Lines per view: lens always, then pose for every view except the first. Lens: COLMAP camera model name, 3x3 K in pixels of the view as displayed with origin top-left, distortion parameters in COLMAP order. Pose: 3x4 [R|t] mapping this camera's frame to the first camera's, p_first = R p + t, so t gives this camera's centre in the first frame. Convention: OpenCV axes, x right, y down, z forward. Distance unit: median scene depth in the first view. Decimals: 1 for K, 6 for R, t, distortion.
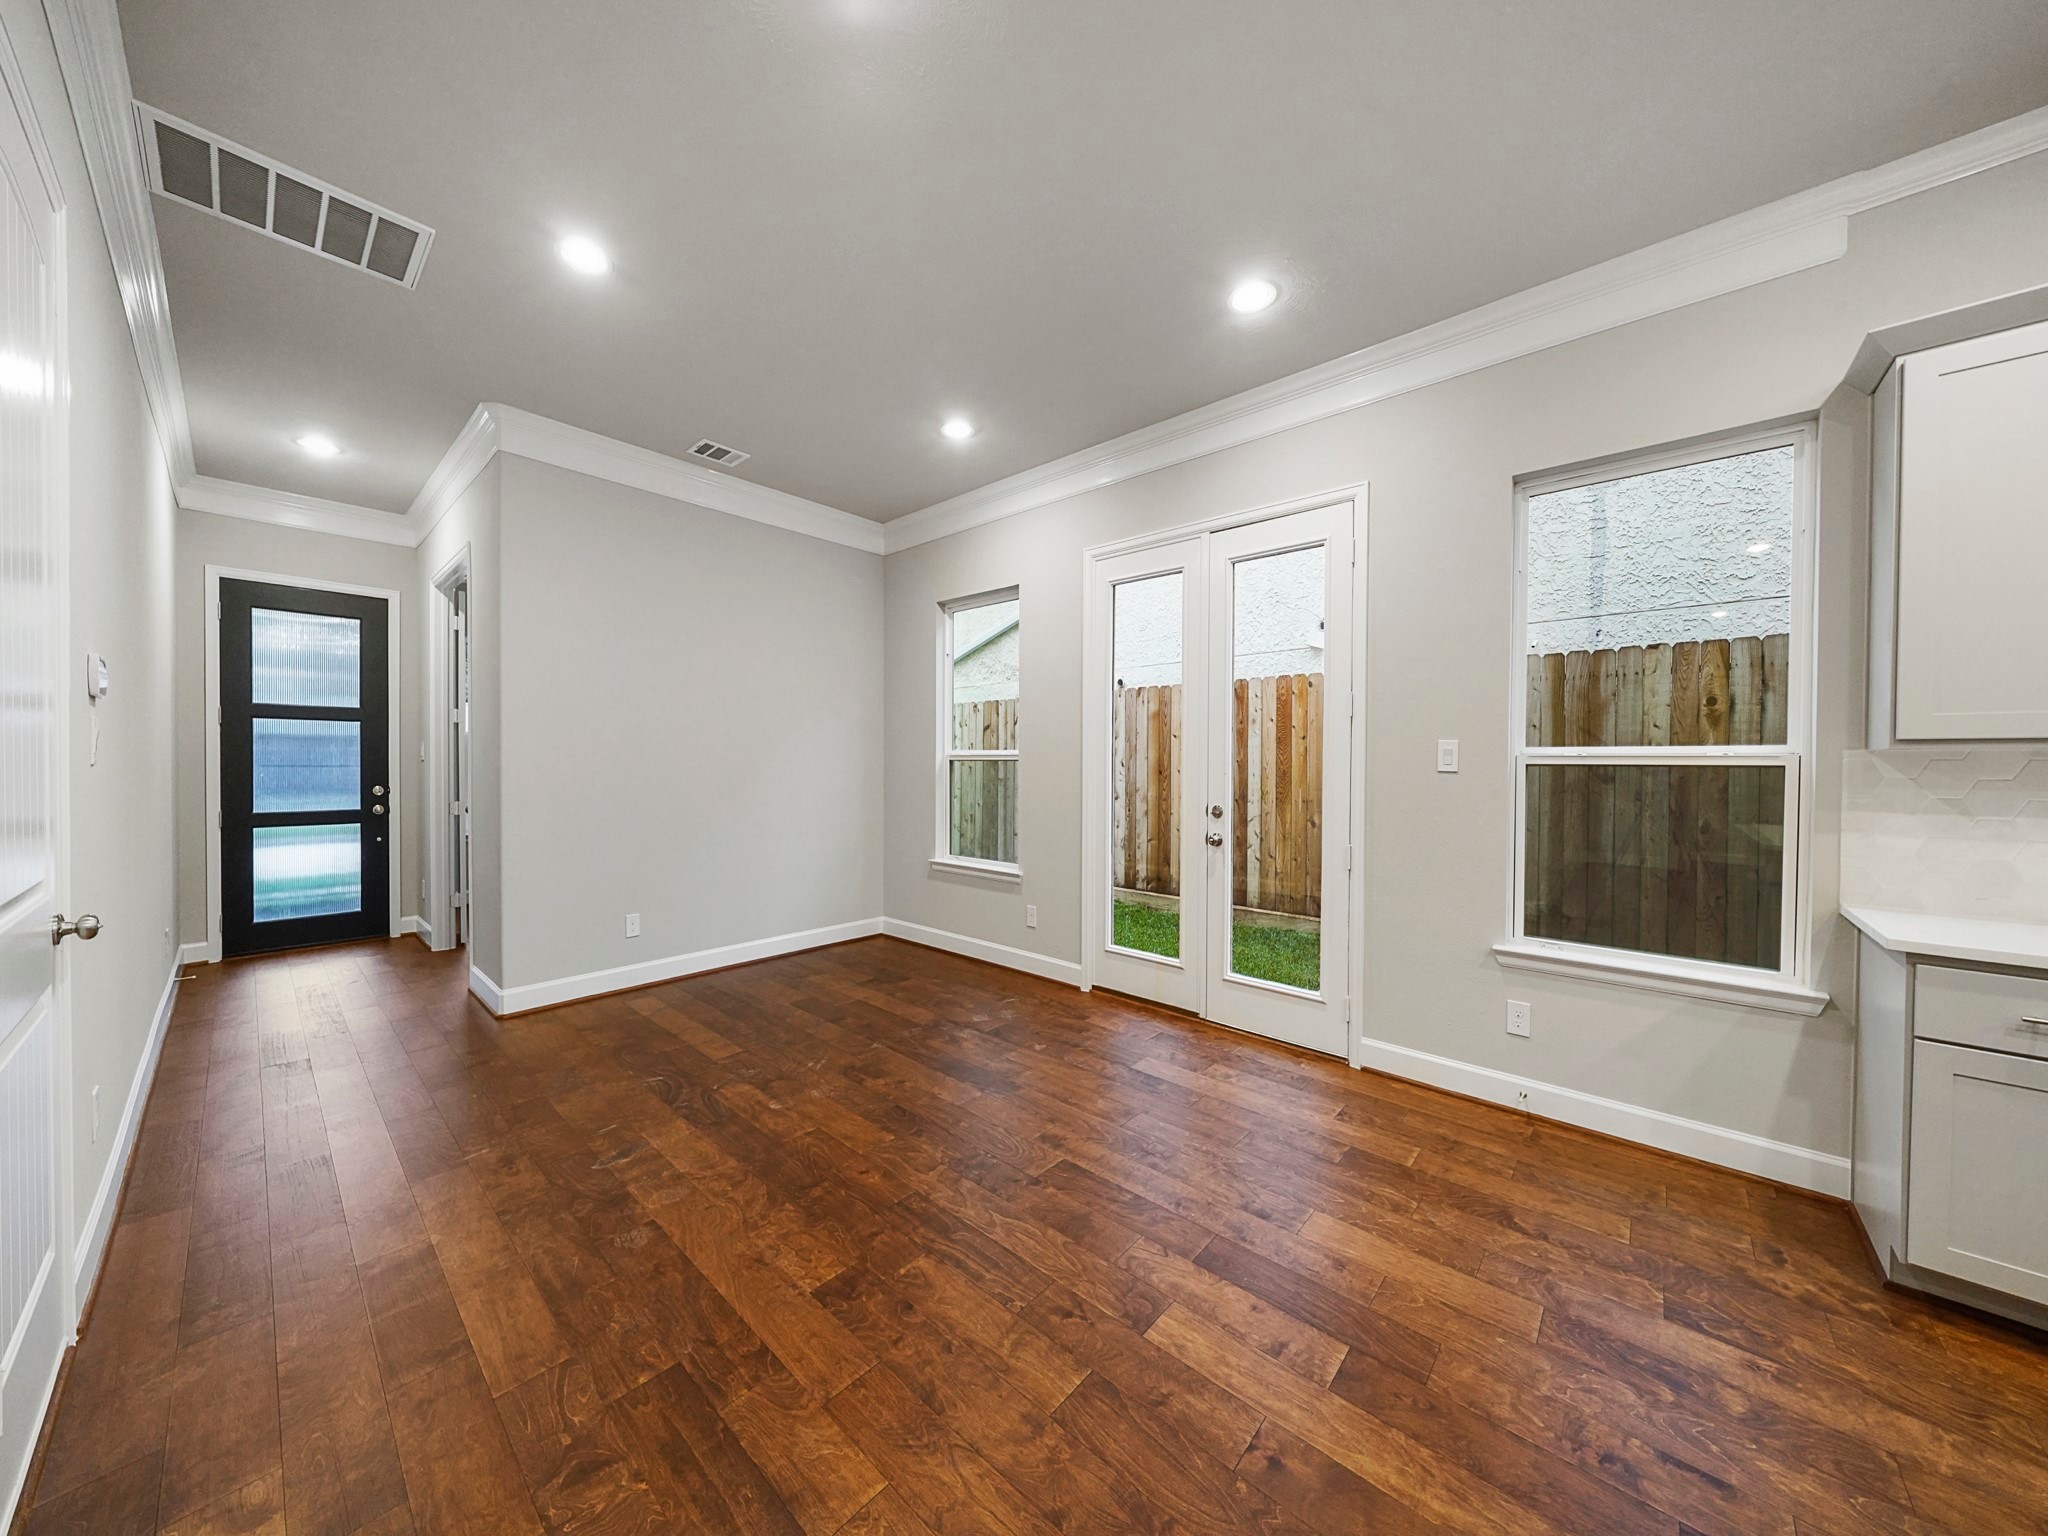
lens RADIAL K [[703.5, 0, 1020.4], [0, 703.5, 769.8], [0, 0, 1]] dist [-0.001220, -0.000554]
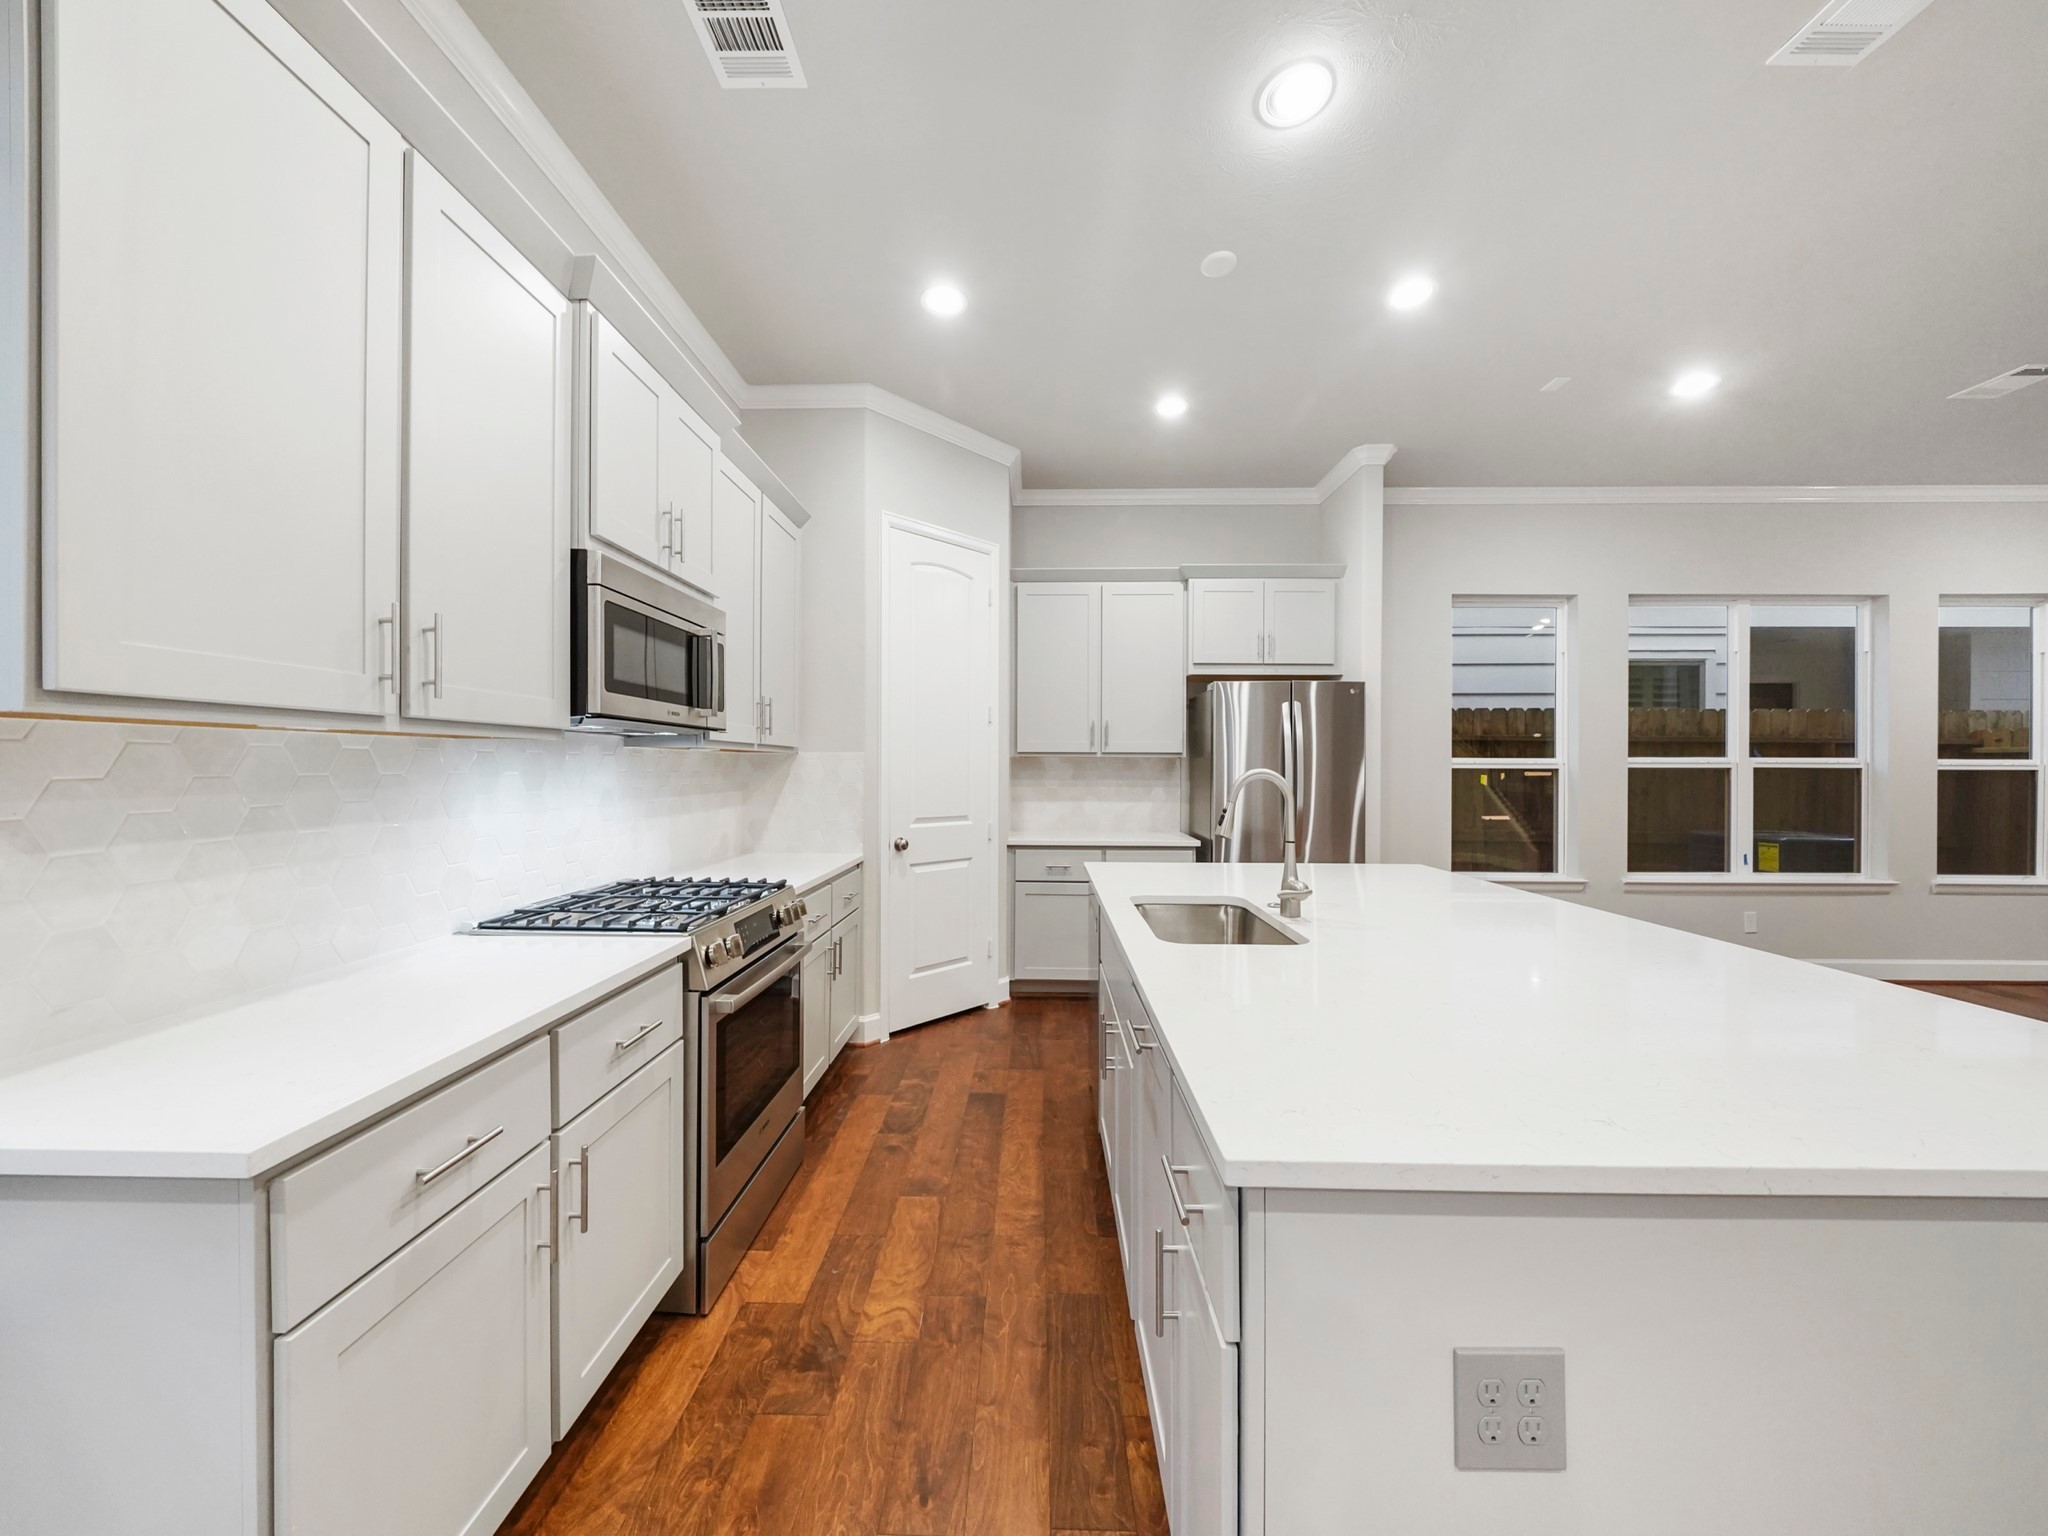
lens RADIAL K [[703.5, 0, 1020.4], [0, 703.5, 769.8], [0, 0, 1]] dist [-0.001220, -0.000554]
pose [[-0.650963, -0.015068, 0.758960, 0.264516], [-0.001037, 0.999820, 0.018960, -0.001852], [-0.759109, 0.011555, -0.650861, 0.400992]]
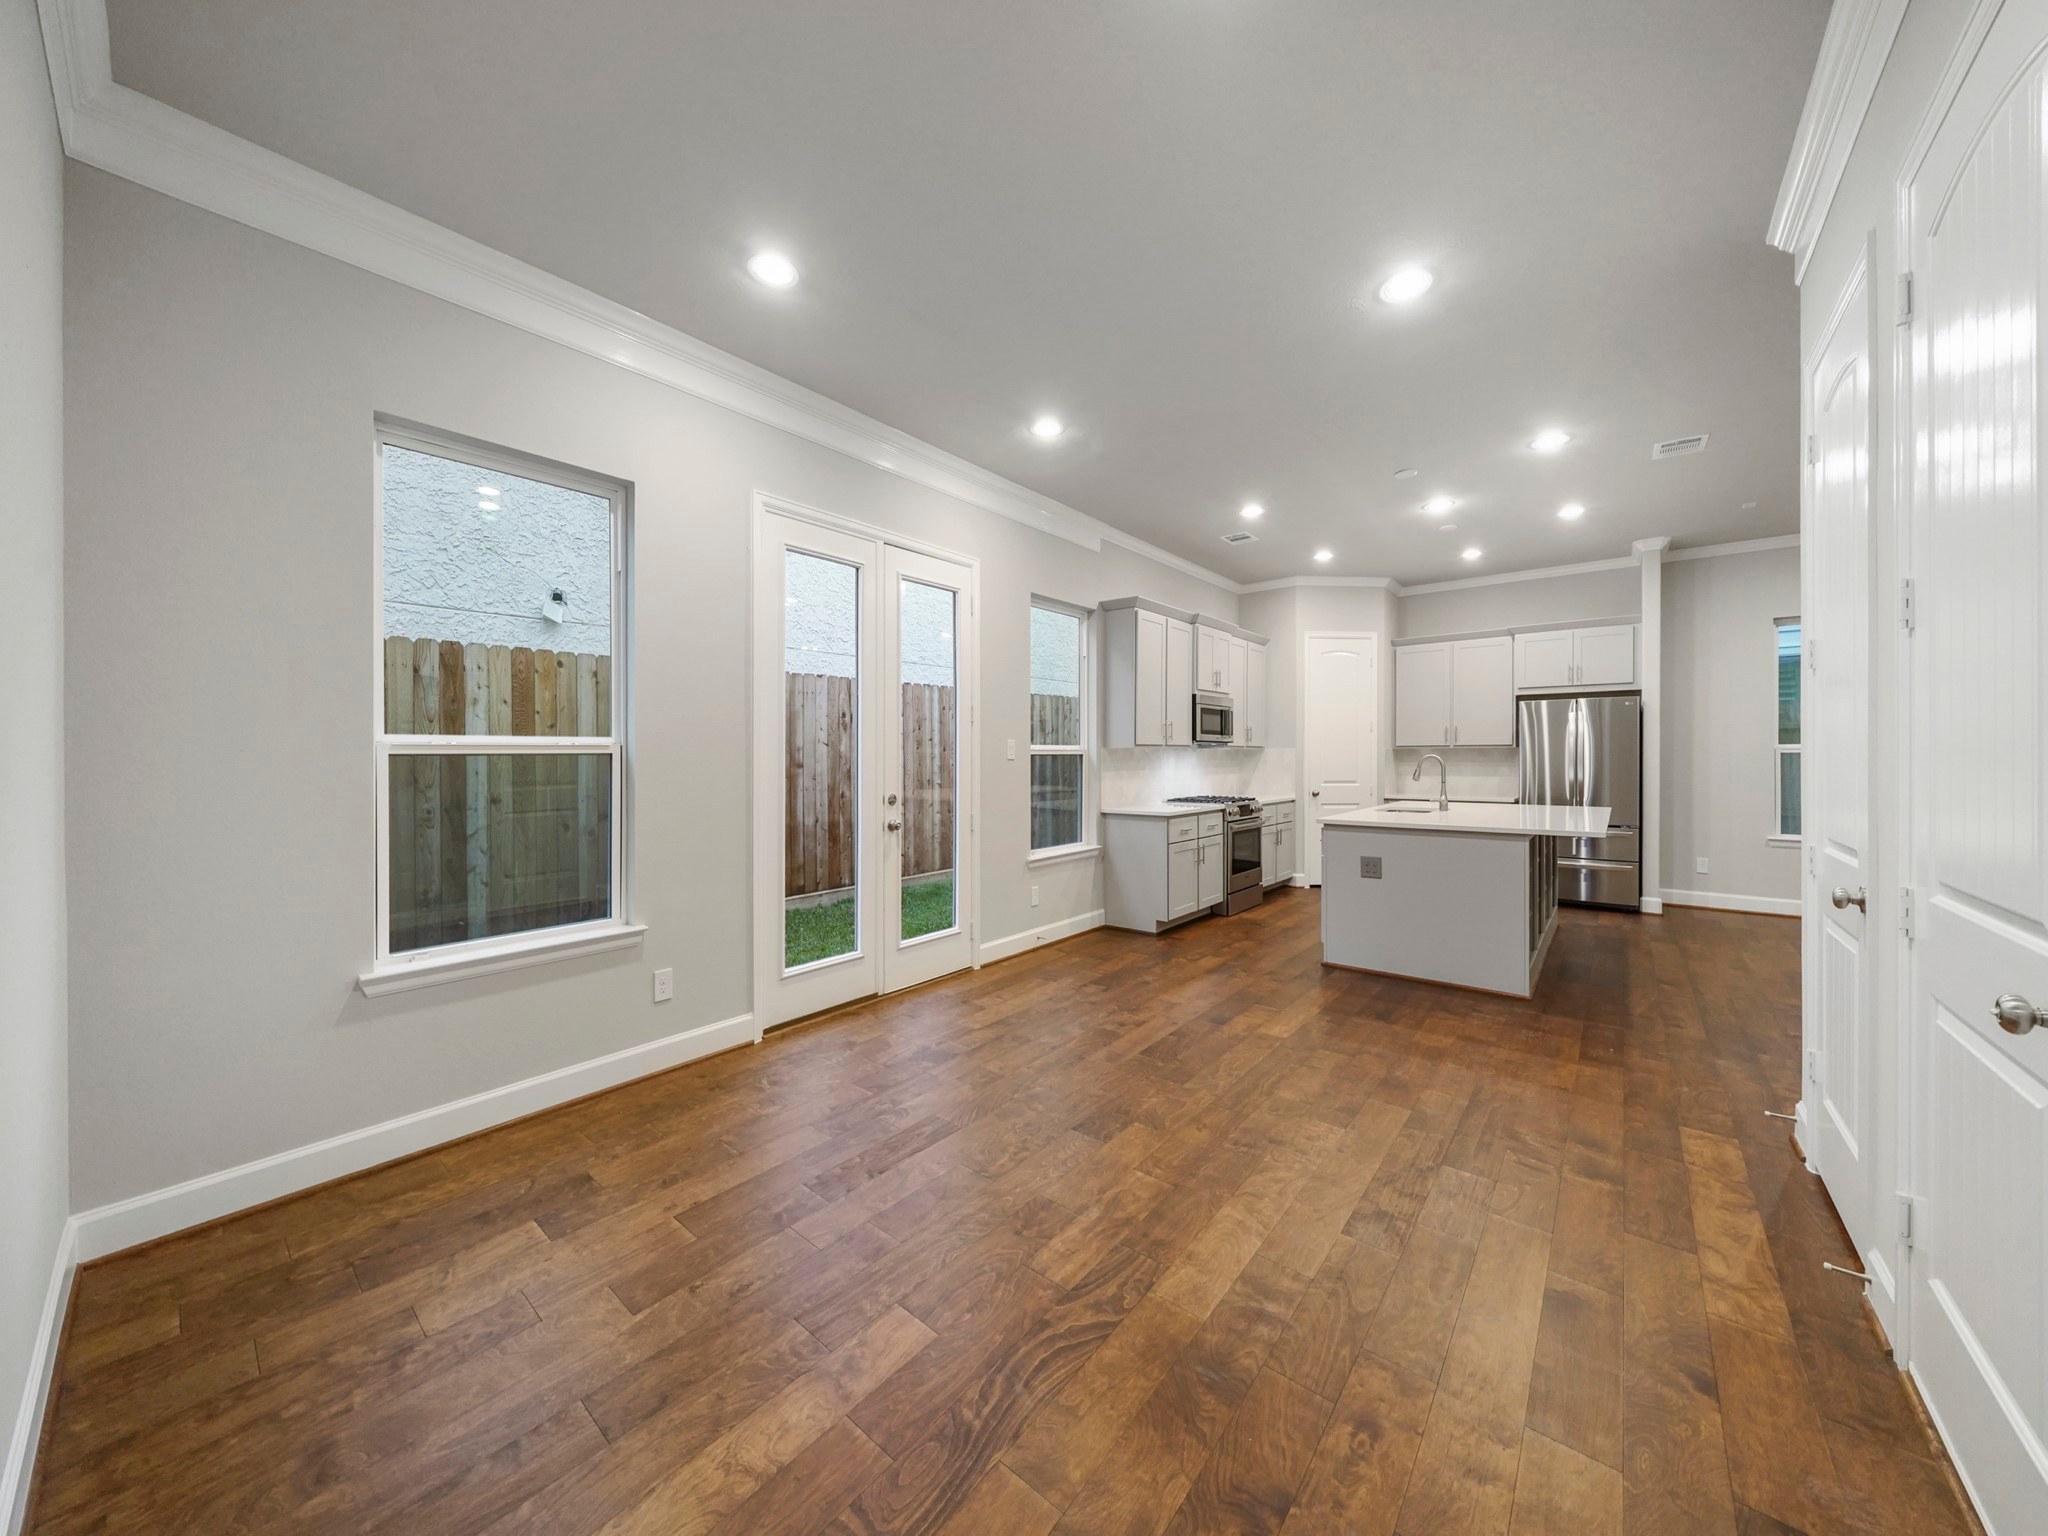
lens RADIAL K [[713.6, 0, 1021.5], [0, 713.6, 760.4], [0, 0, 1]] dist [-0.001421, -0.000398]
pose [[-0.035694, -0.013631, 0.999270, -0.757838], [0.015222, 0.999784, 0.014182, -0.013101], [-0.999247, 0.015717, -0.035478, 0.753275]]
